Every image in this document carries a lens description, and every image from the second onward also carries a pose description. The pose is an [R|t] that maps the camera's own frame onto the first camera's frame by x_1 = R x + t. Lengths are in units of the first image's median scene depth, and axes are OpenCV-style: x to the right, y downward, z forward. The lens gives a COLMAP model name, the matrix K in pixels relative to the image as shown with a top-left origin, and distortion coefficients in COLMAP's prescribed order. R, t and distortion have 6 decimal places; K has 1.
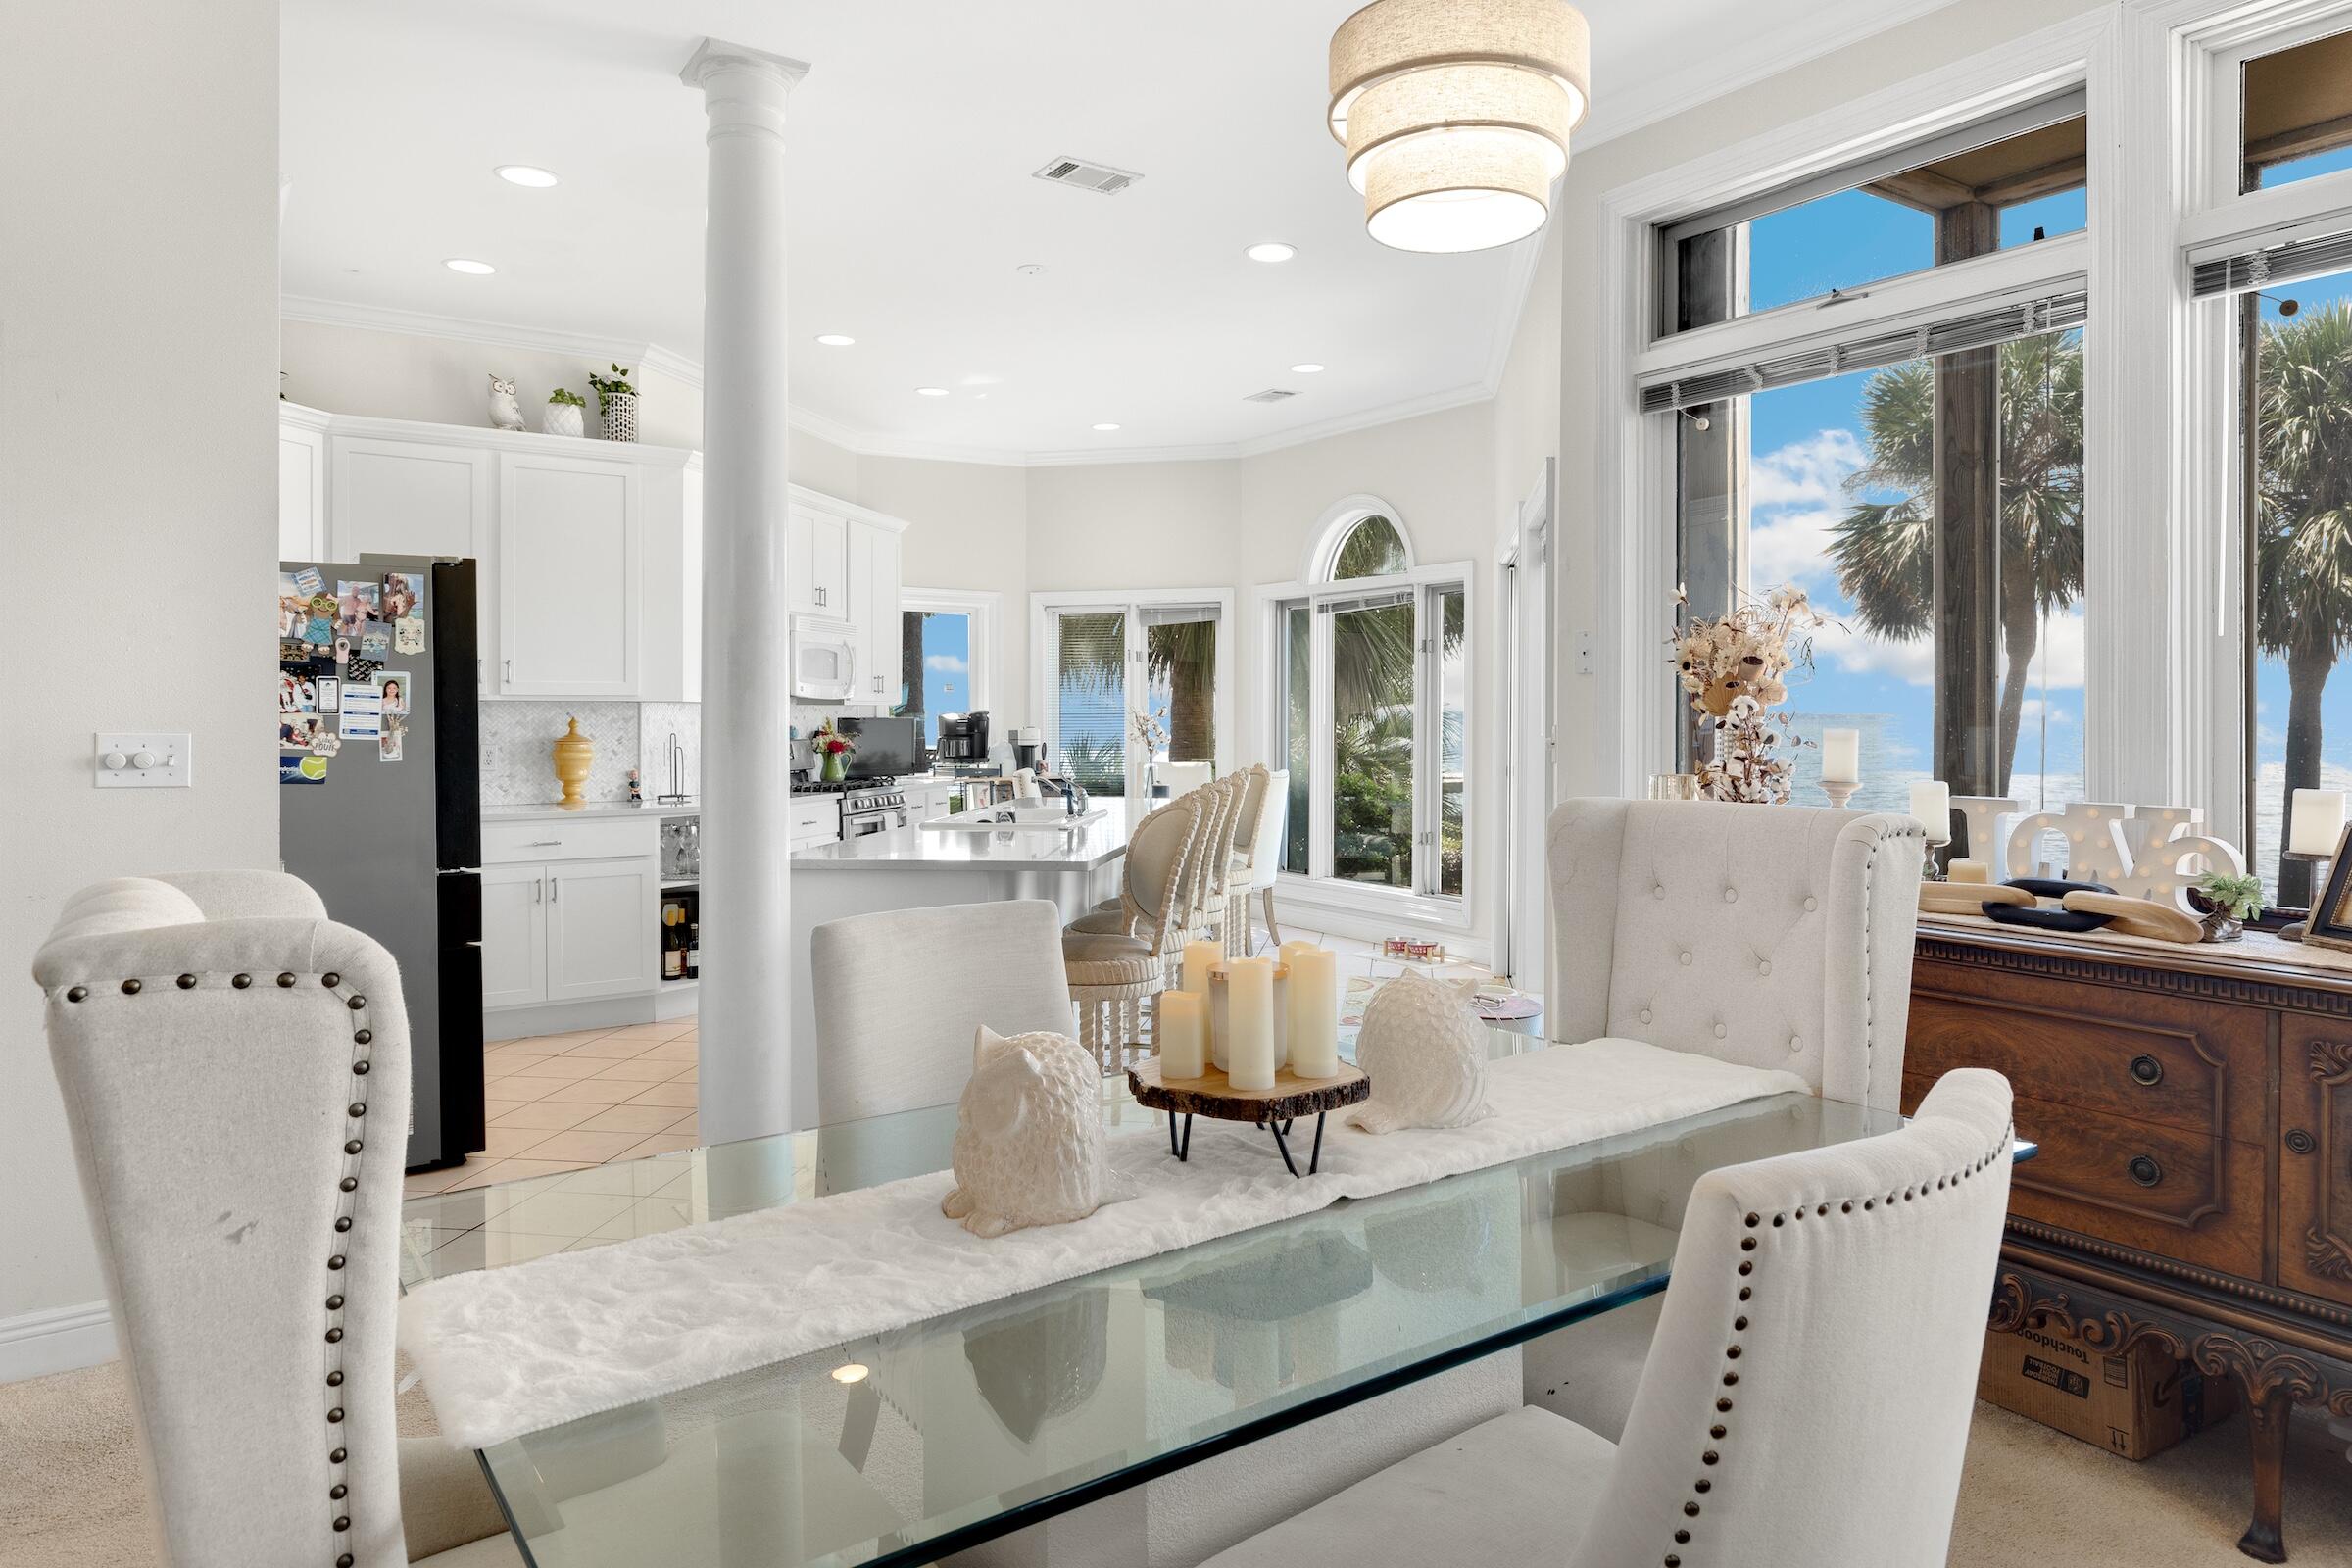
lens RADIAL K [[1443.9, 0, 1117.9], [0, 1443.9, 708.6], [0, 0, 1]] dist [0.007195, -0.000601]
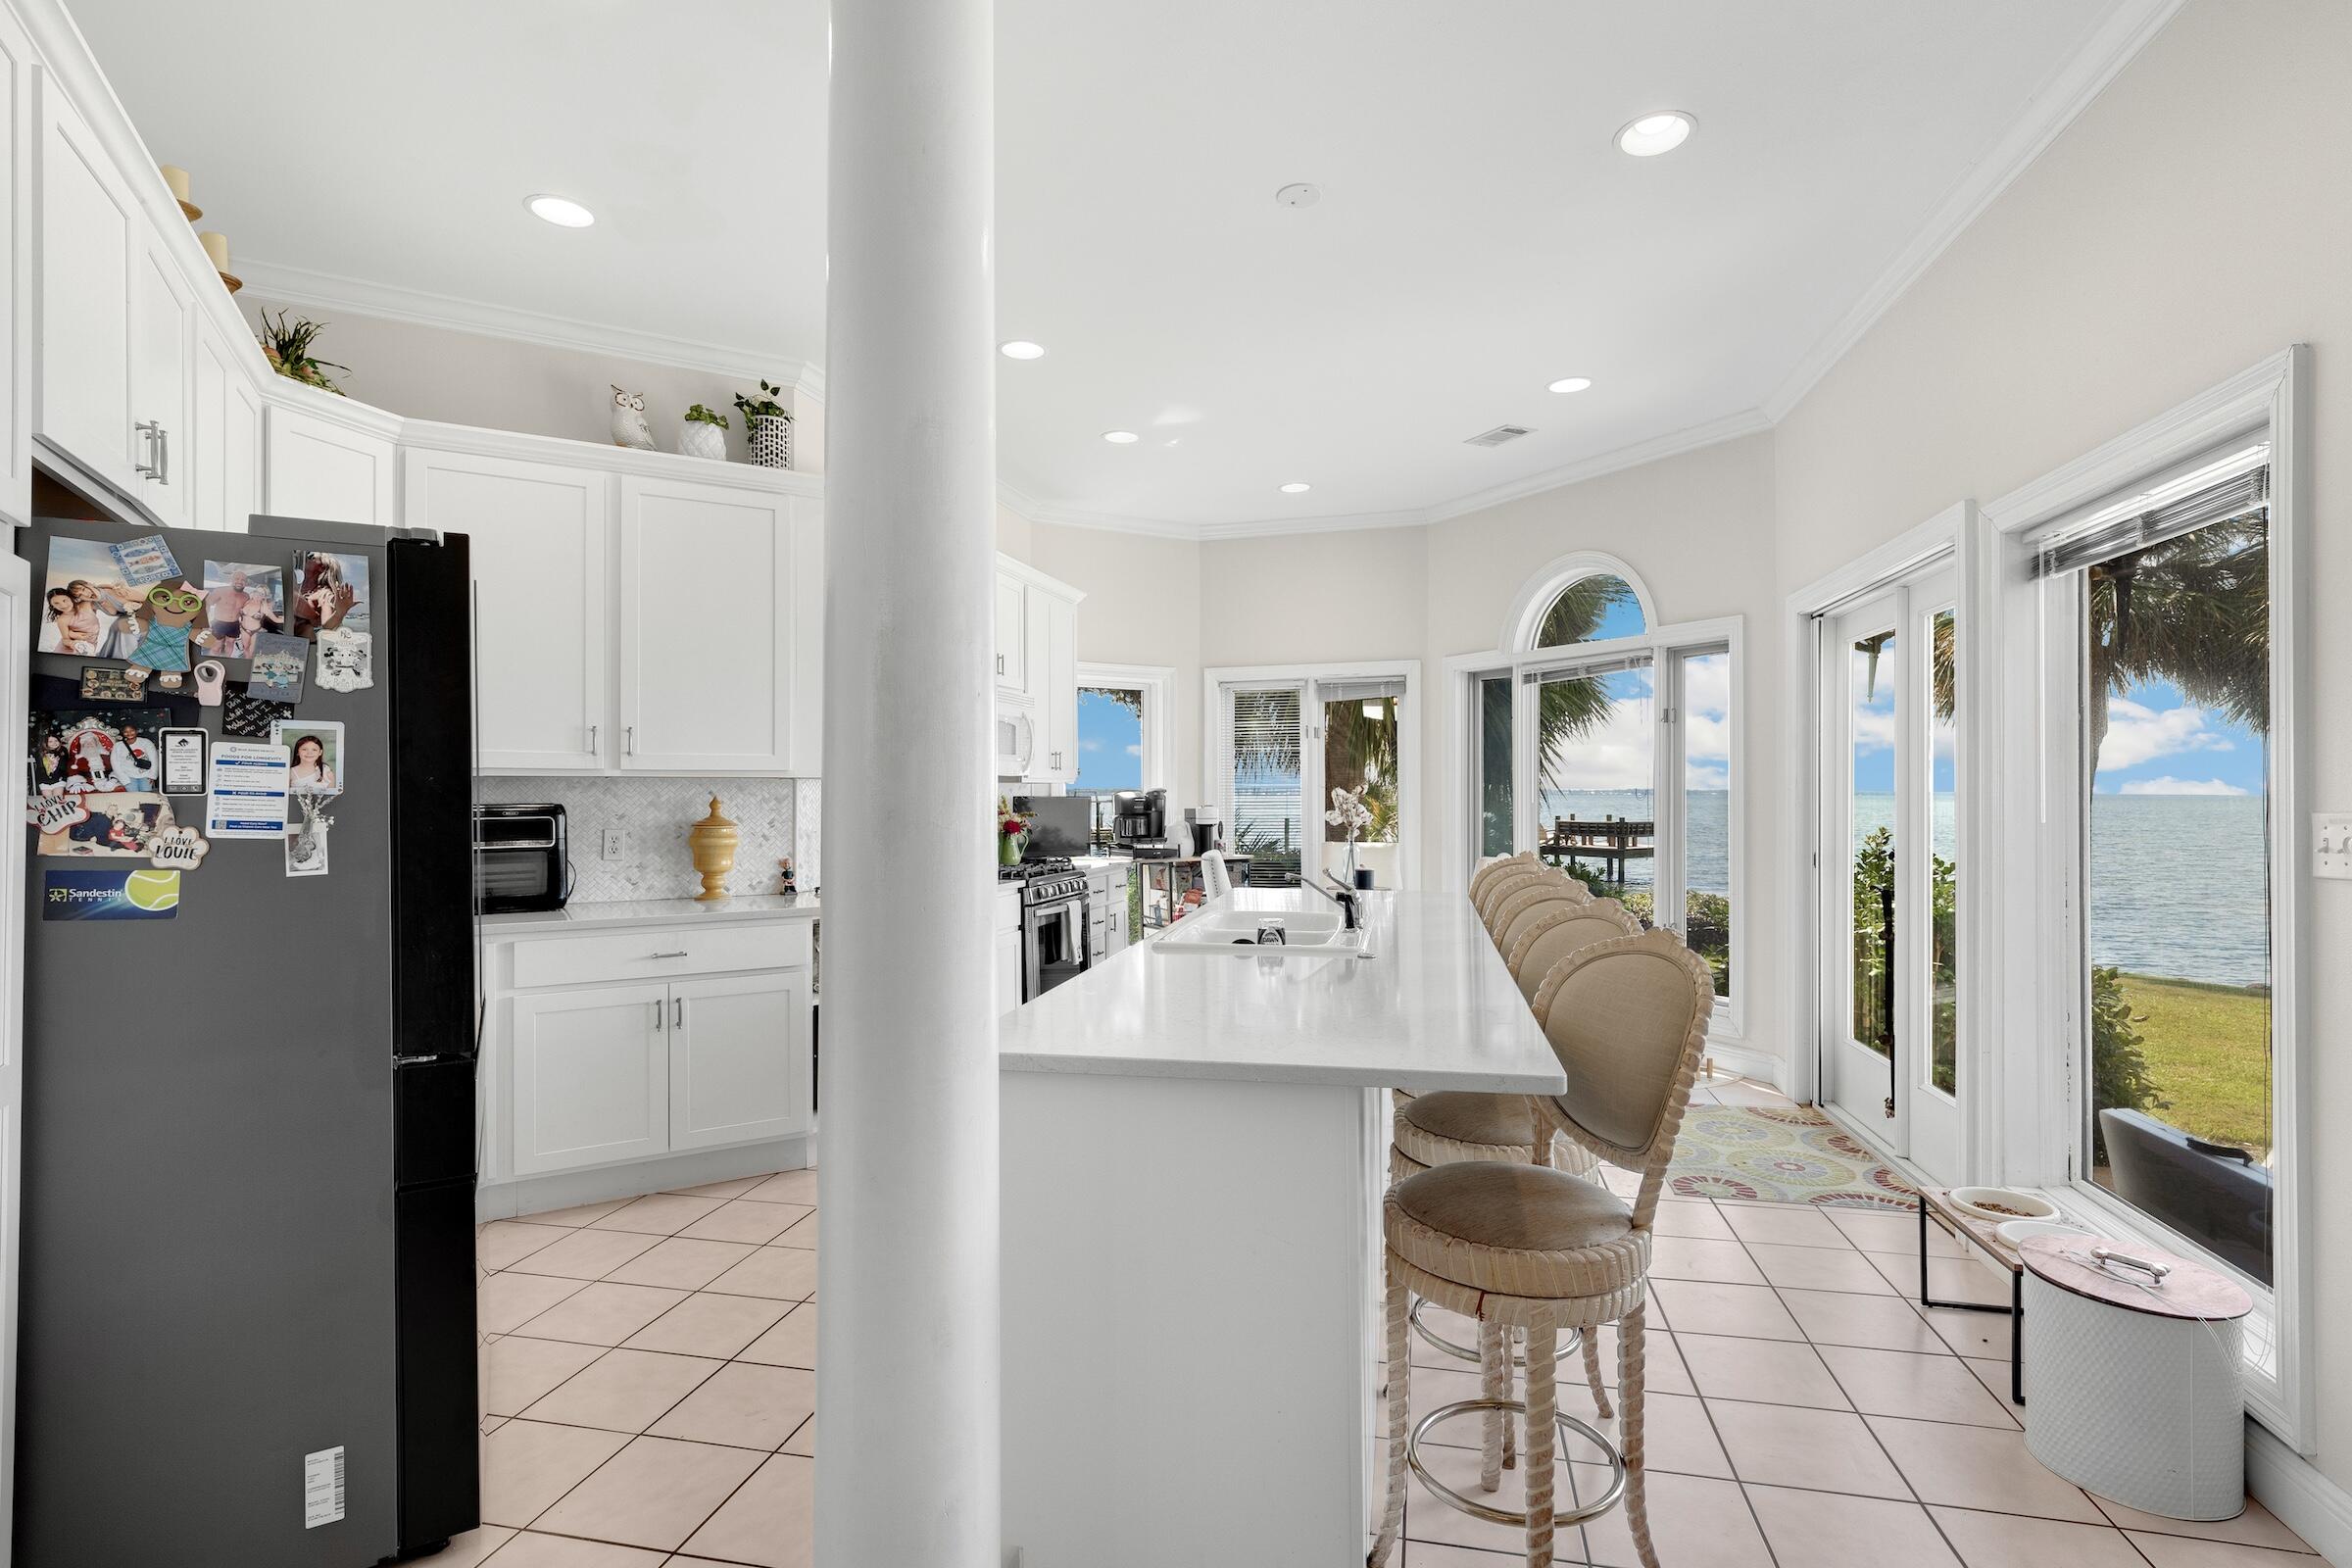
lens RADIAL K [[1123.1, 0, 1154.5], [0, 1123.1, 772.6], [0, 0, 1]] dist [0.003710, 0.001779]
pose [[0.998970, -0.002960, -0.045272, -0.085116], [0.002336, 0.999902, -0.013827, 0.001300], [0.045309, 0.013707, 0.998879, 0.335790]]
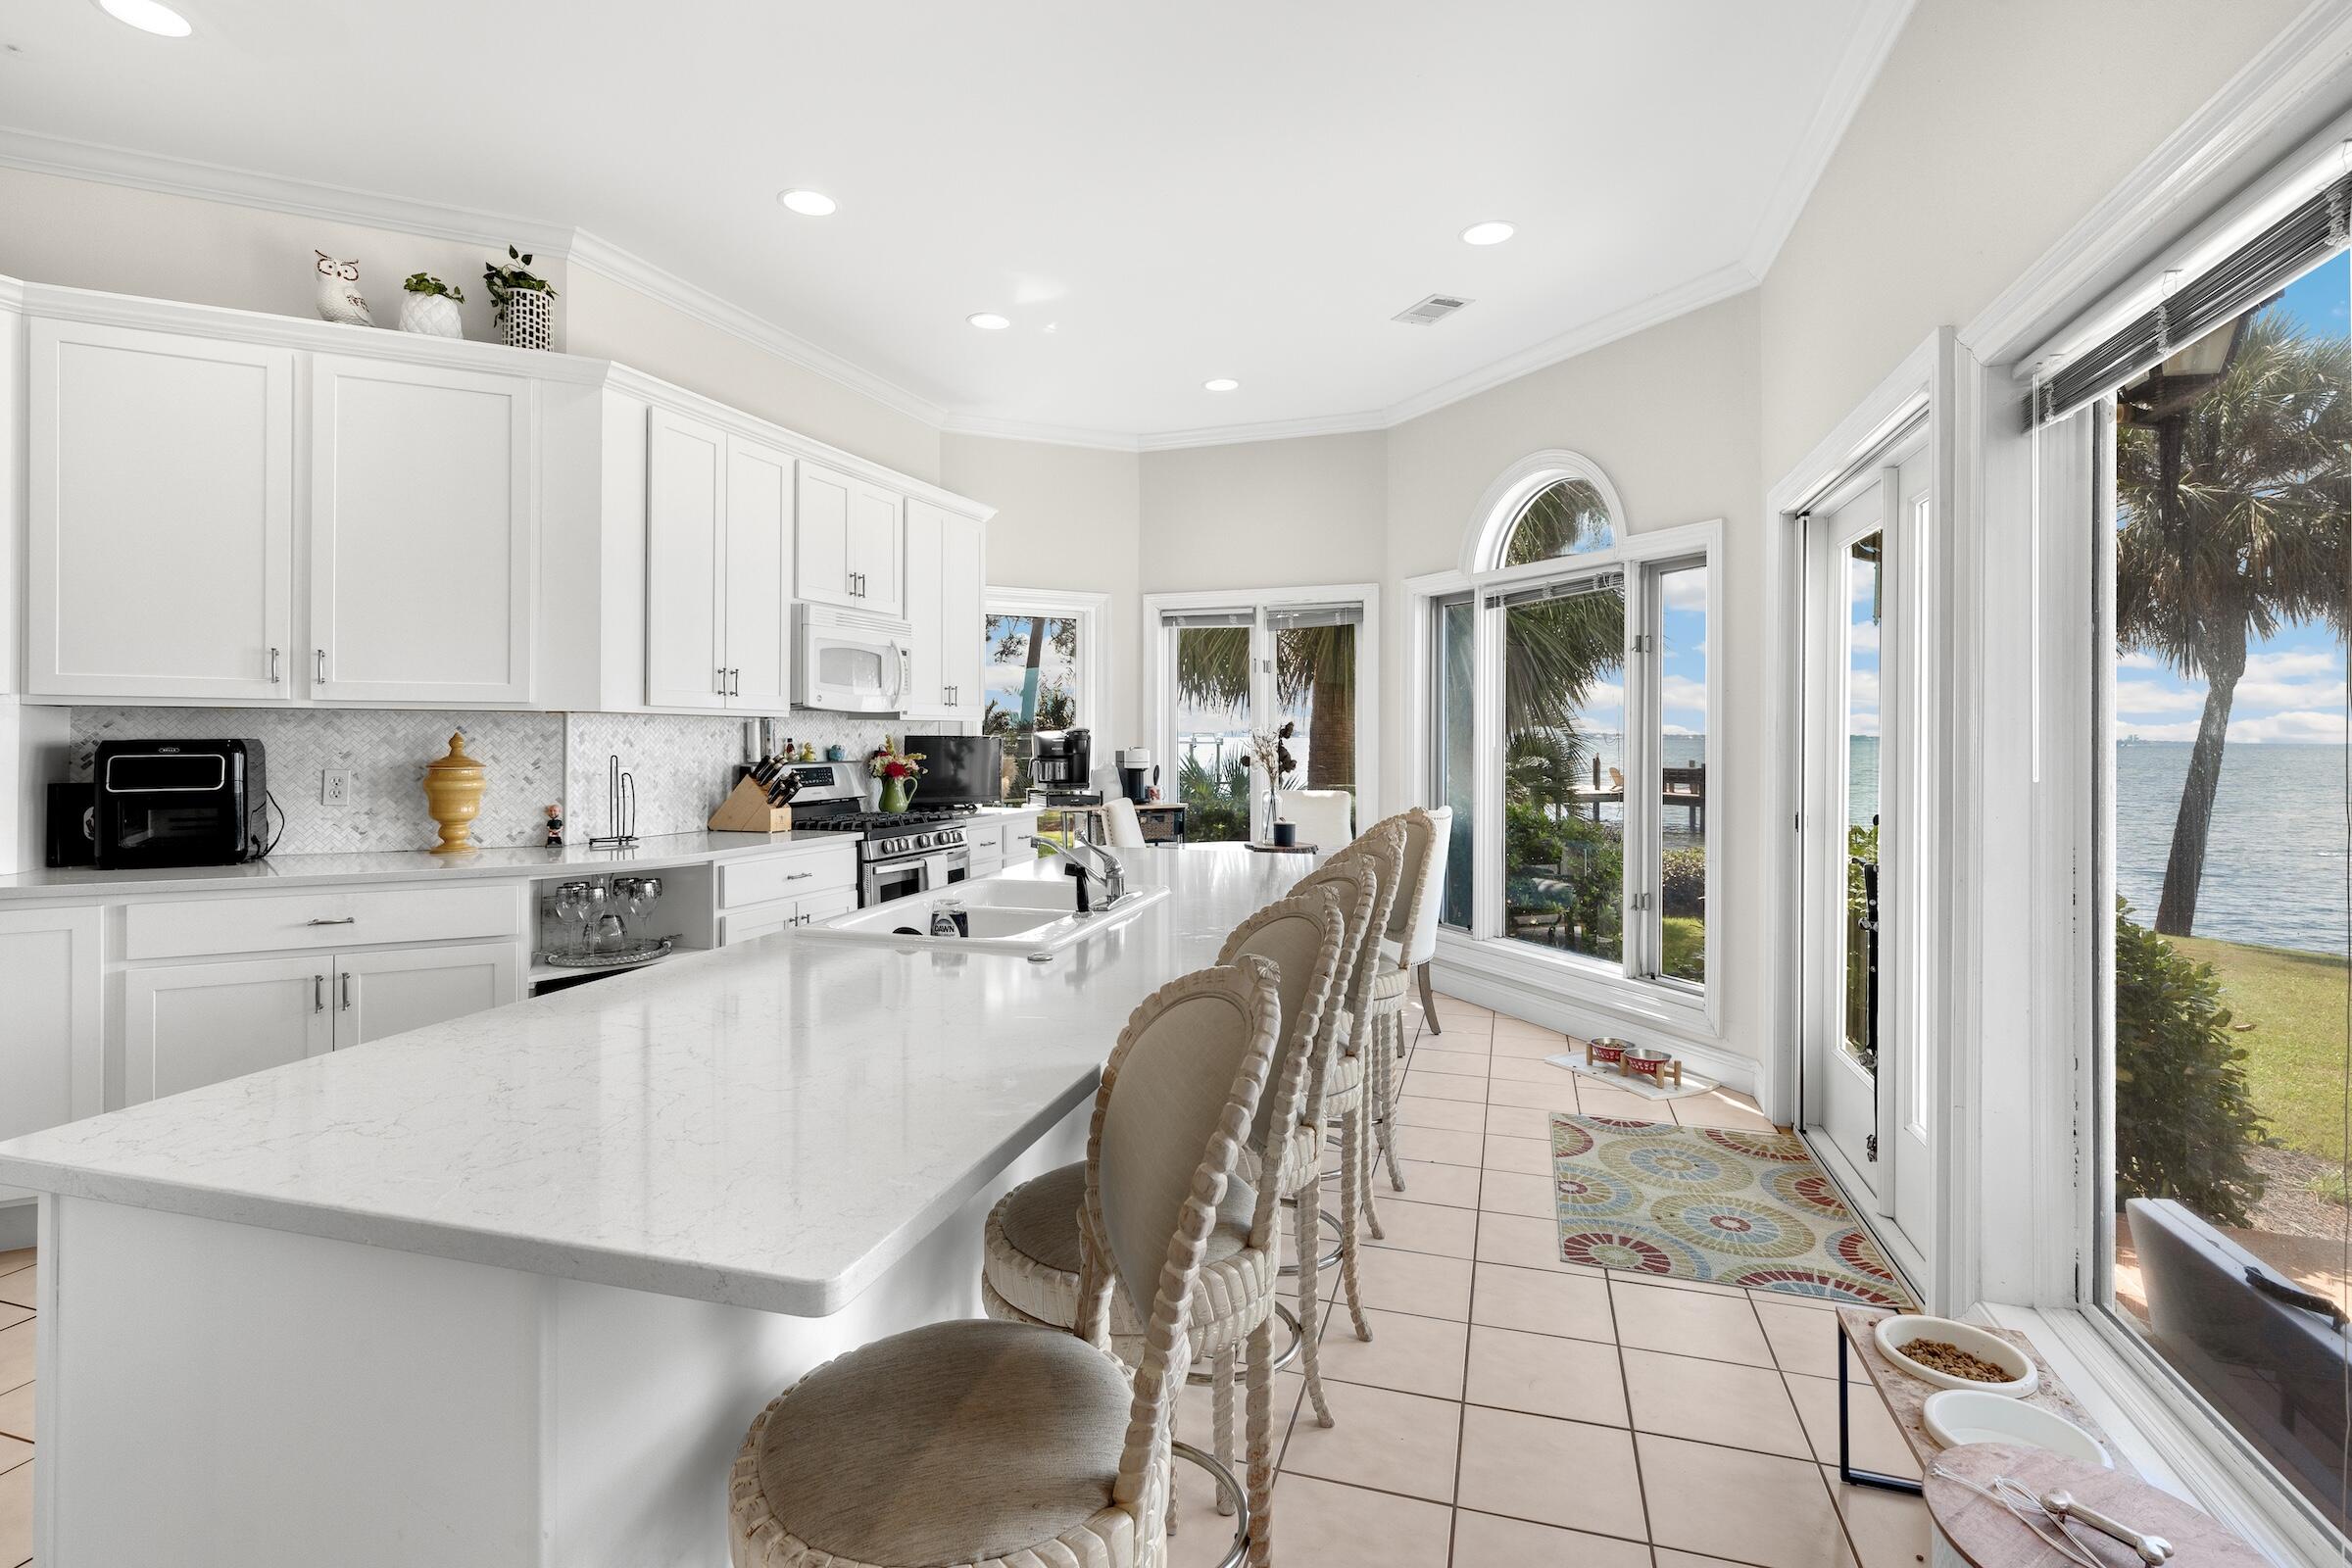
lens RADIAL K [[1123.1, 0, 1146.5], [0, 1123.1, 714.5], [0, 0, 1]] dist [0.003710, 0.001779]
pose [[0.992504, 0.002585, -0.122187, 0.035491], [-0.004244, 0.999902, -0.013319, 0.002621], [0.122141, 0.013738, 0.992418, 0.455735]]
